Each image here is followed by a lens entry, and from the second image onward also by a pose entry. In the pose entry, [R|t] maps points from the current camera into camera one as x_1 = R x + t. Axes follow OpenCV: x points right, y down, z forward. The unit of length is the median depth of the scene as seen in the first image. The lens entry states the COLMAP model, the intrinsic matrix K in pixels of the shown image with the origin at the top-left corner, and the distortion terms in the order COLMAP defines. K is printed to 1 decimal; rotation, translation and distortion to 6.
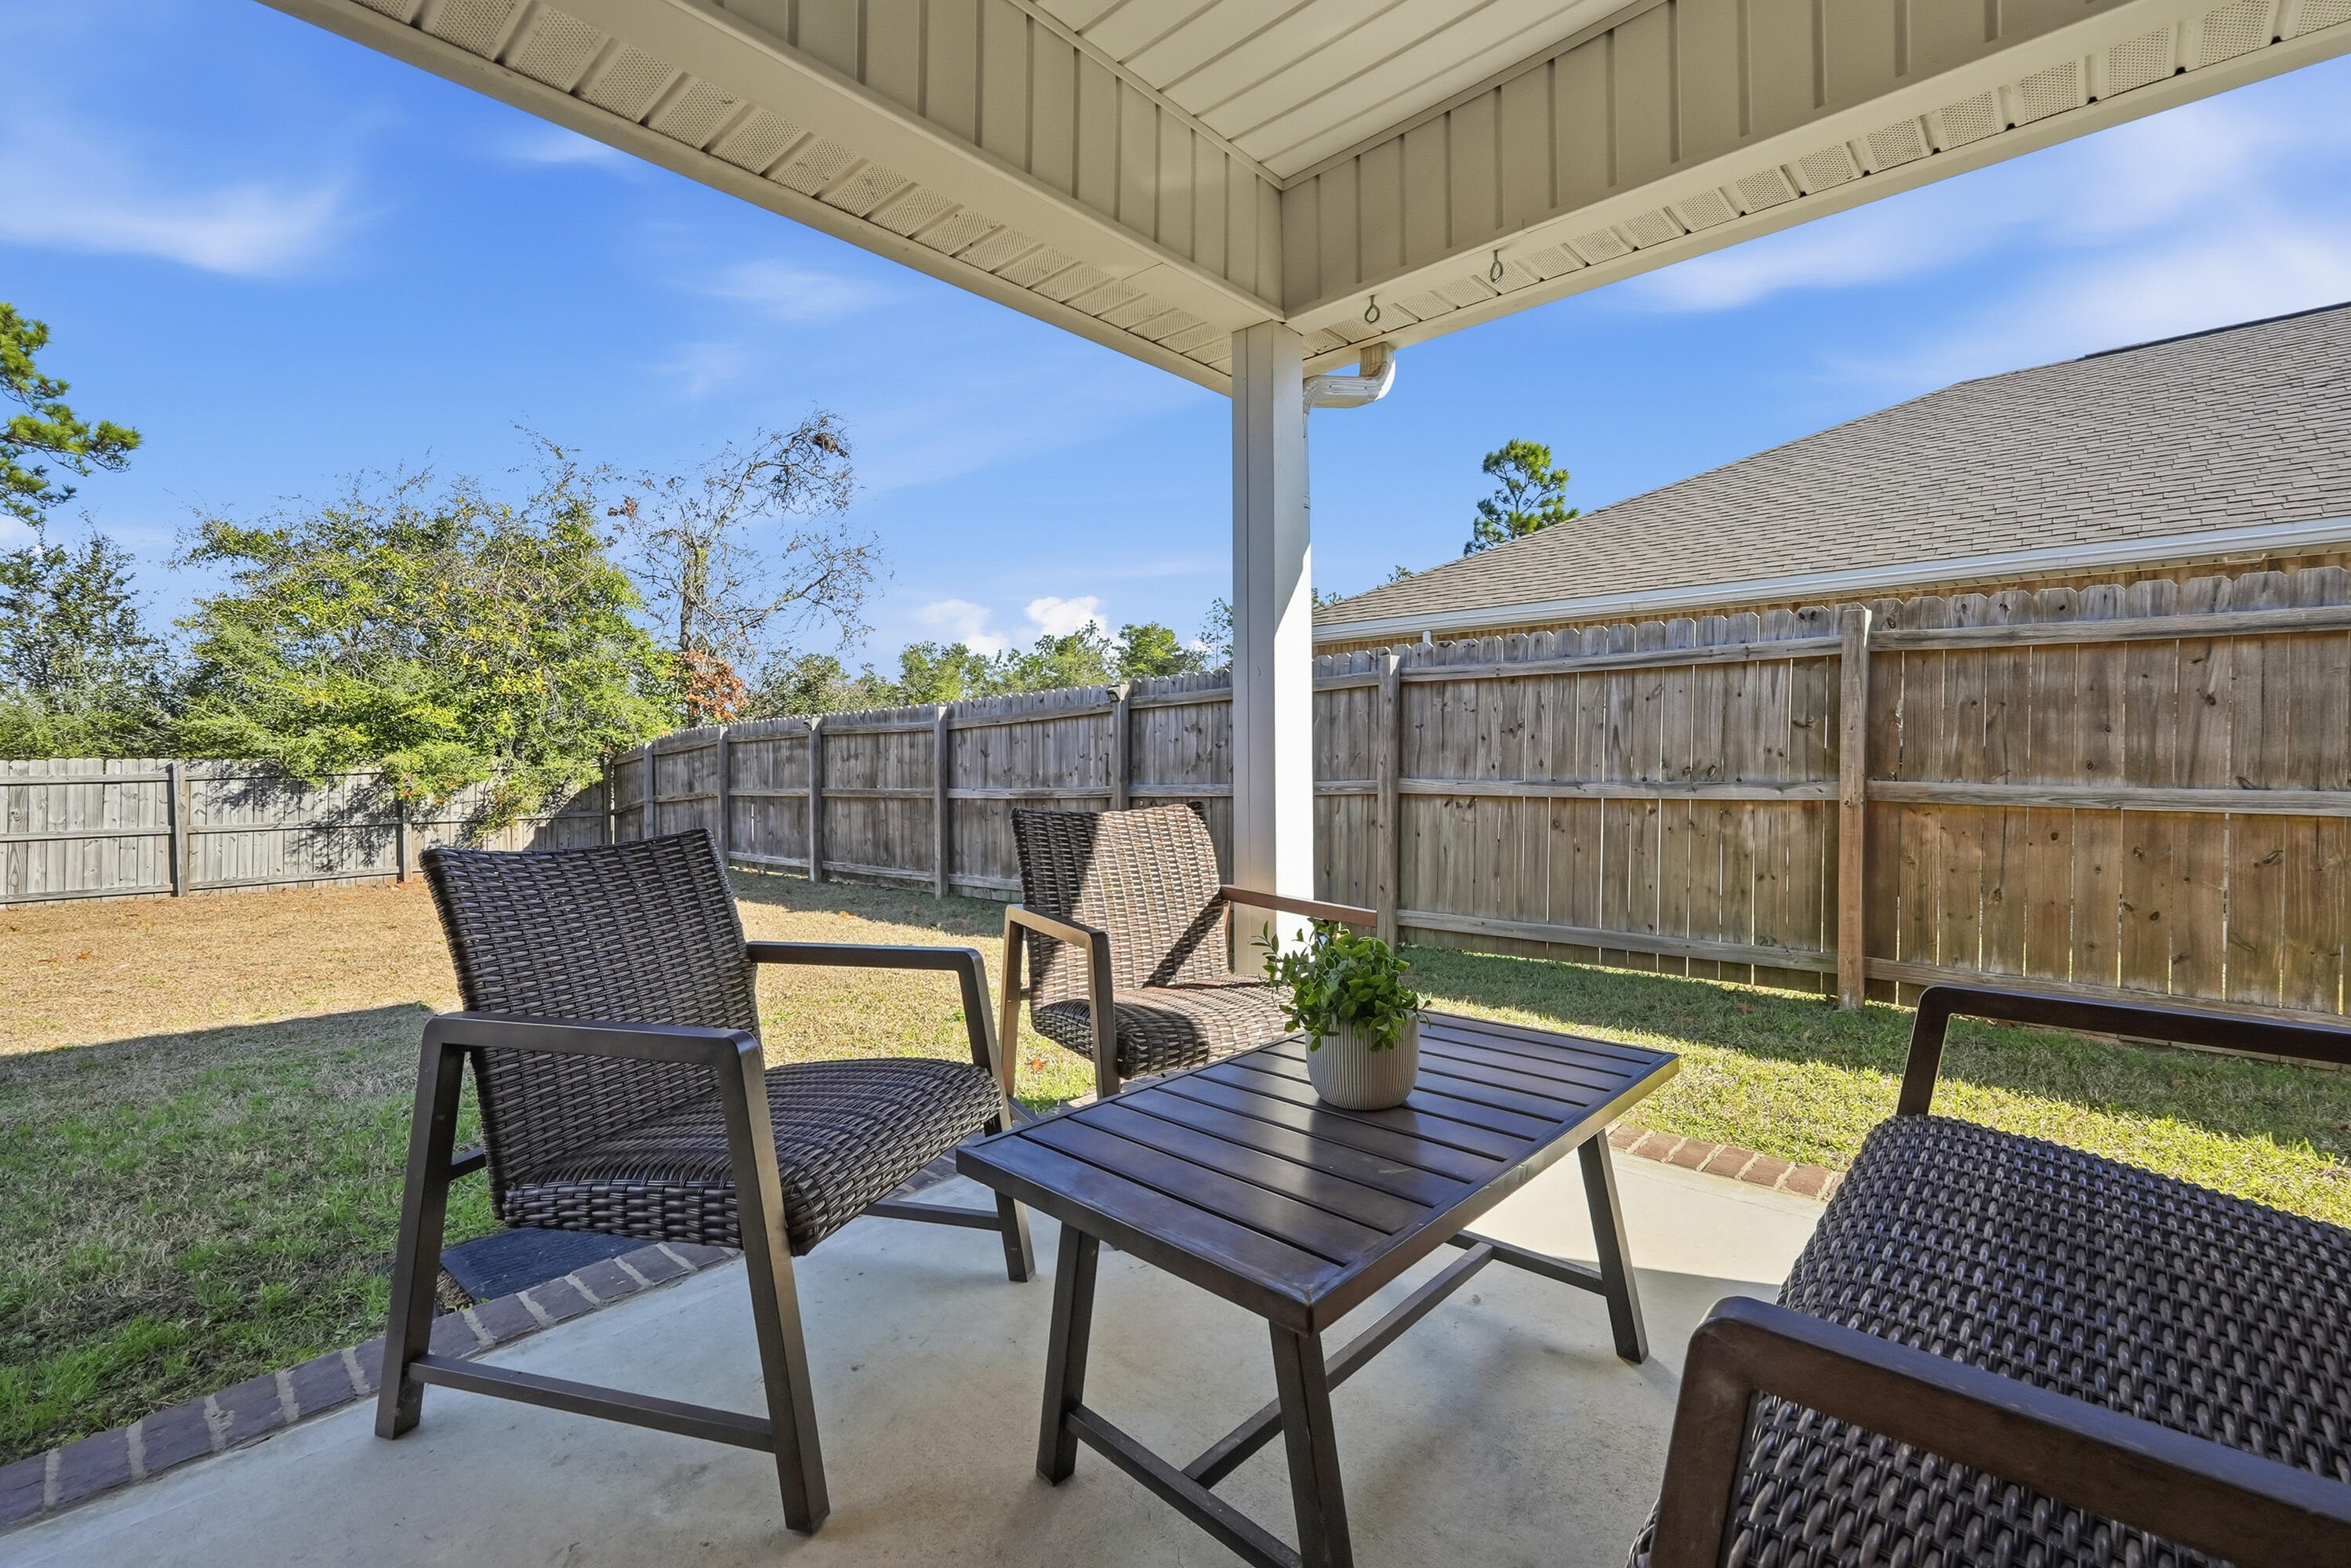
lens RADIAL K [[1016.3, 0, 1167.1], [0, 1016.3, 767.3], [0, 0, 1]] dist [-0.002608, -0.000018]
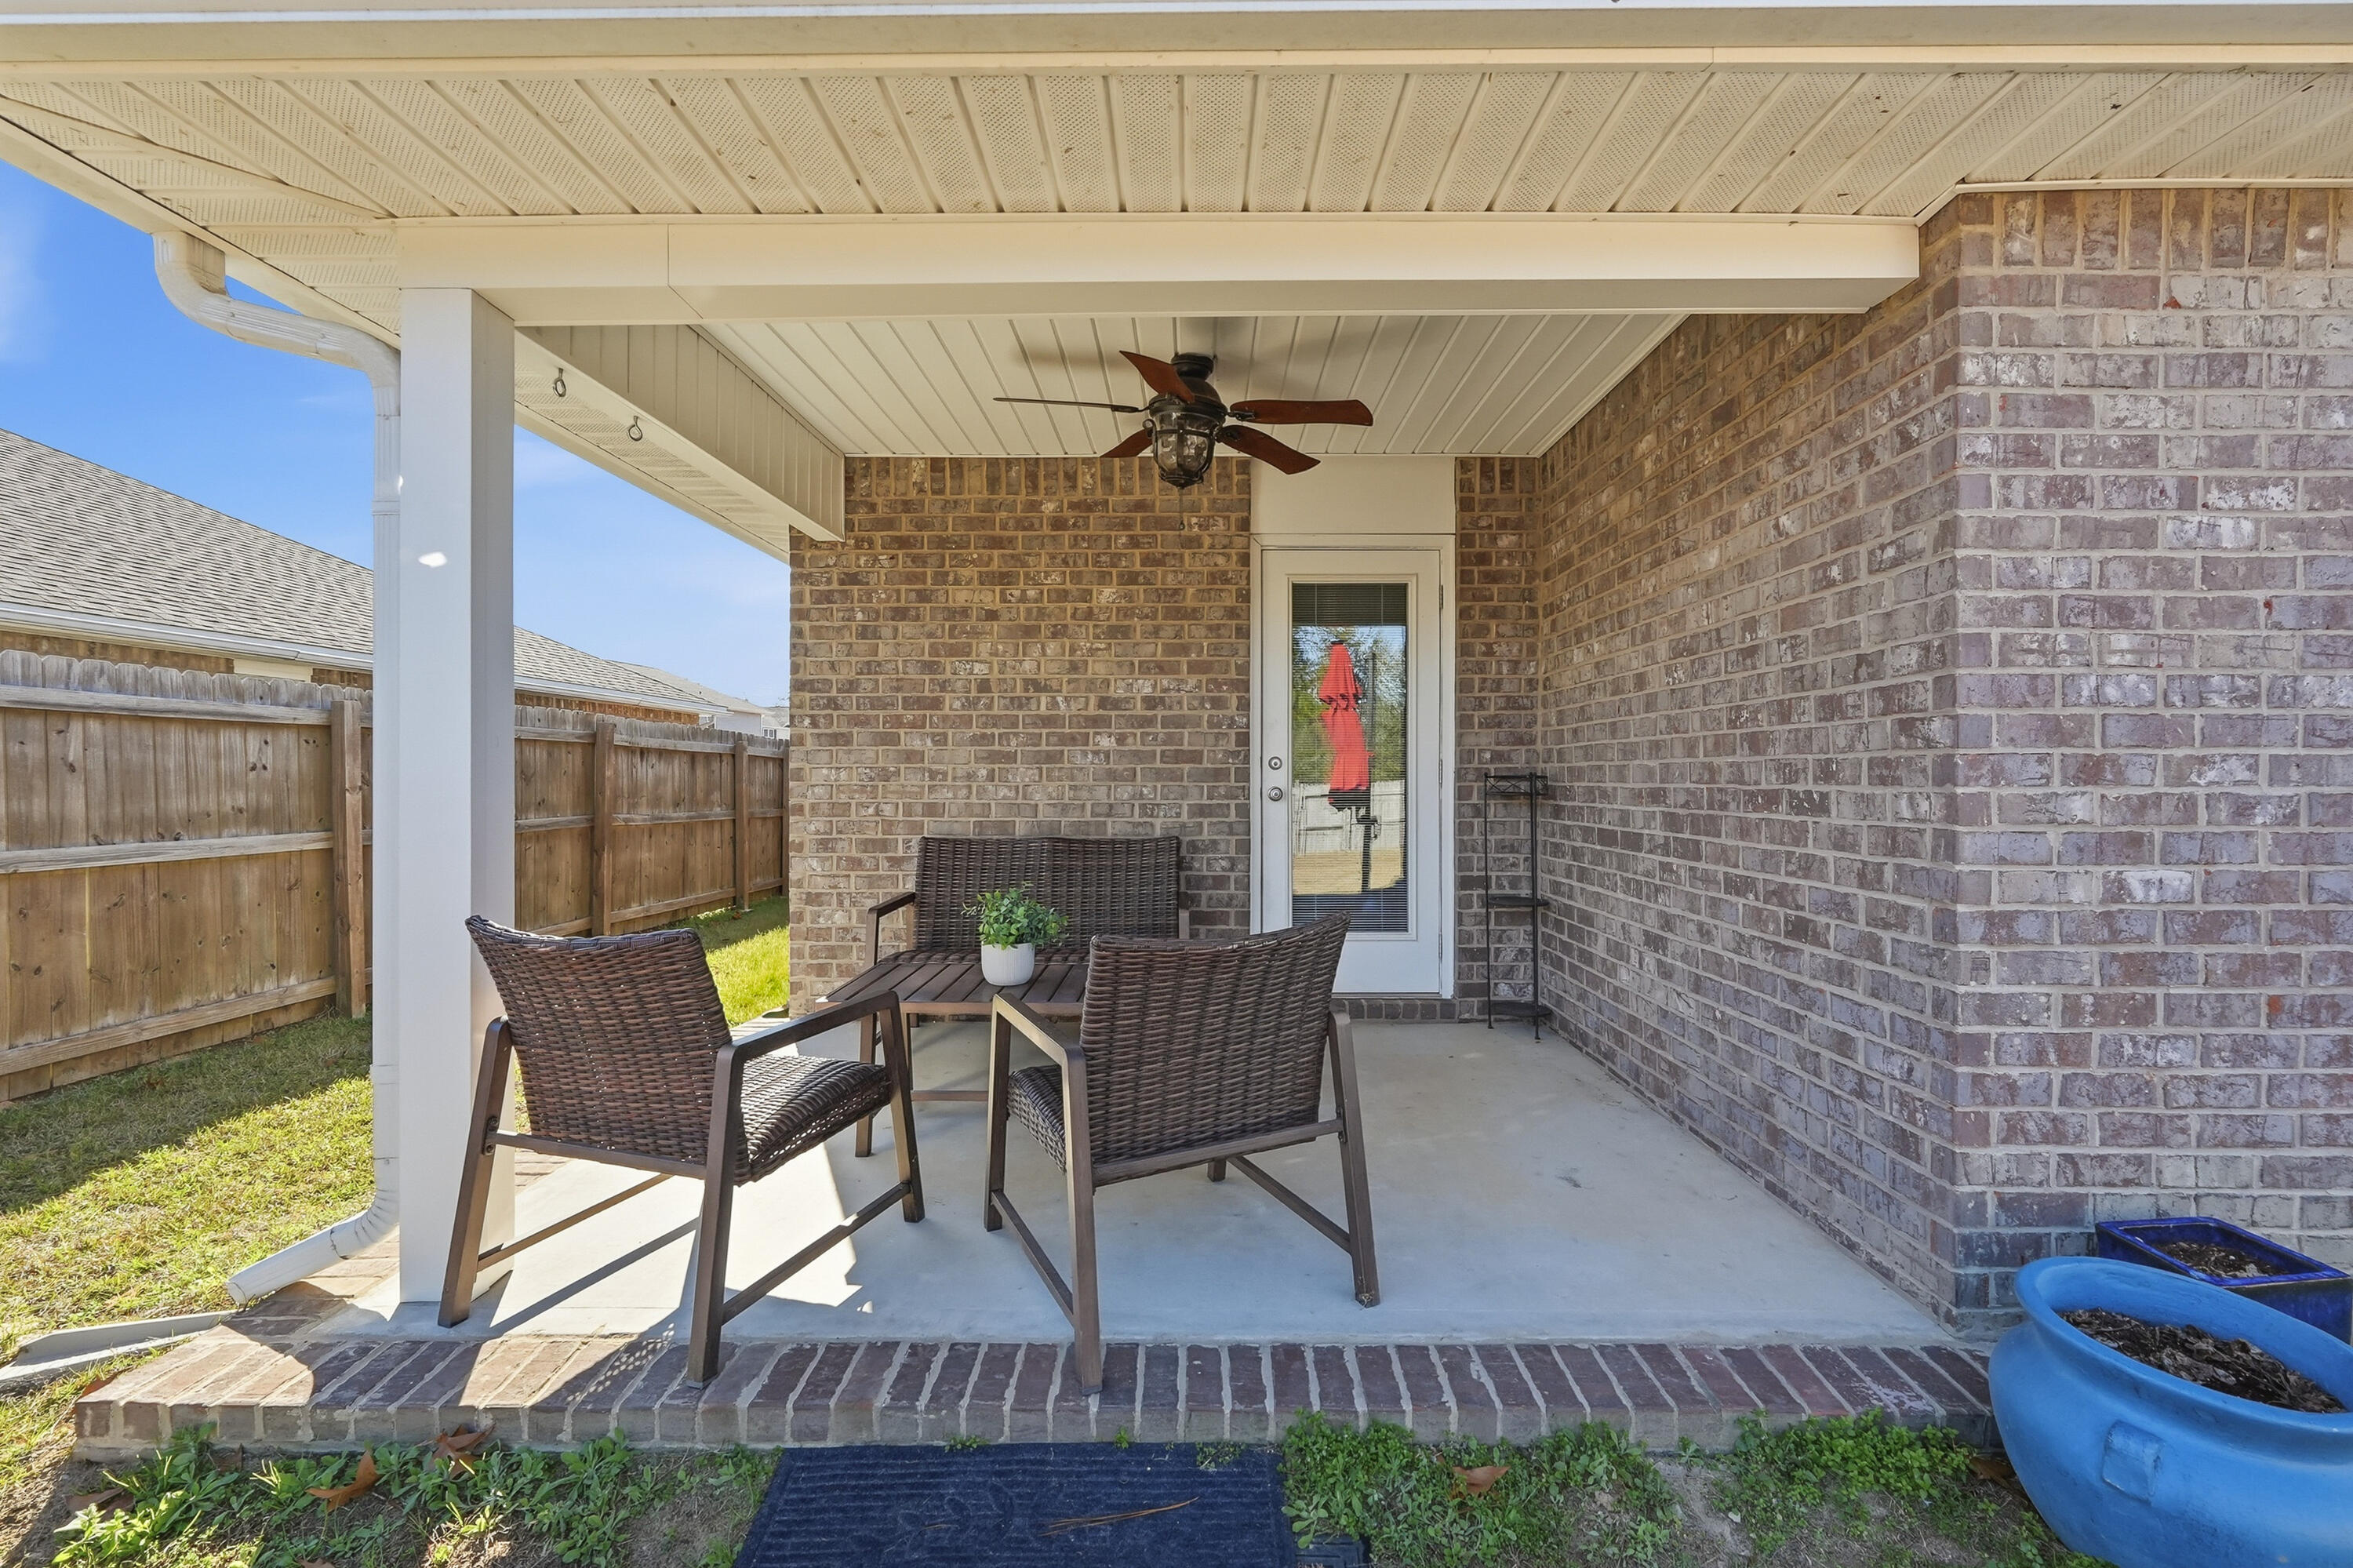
lens RADIAL K [[1017.2, 0, 1181.1], [0, 1017.2, 780.4], [0, 0, 1]] dist [-0.002608, -0.000018]
pose [[-0.673912, -0.005902, 0.738788, -0.750172], [0.007311, 0.999866, 0.014657, -0.071889], [-0.738775, 0.015279, -0.673779, 1.015435]]
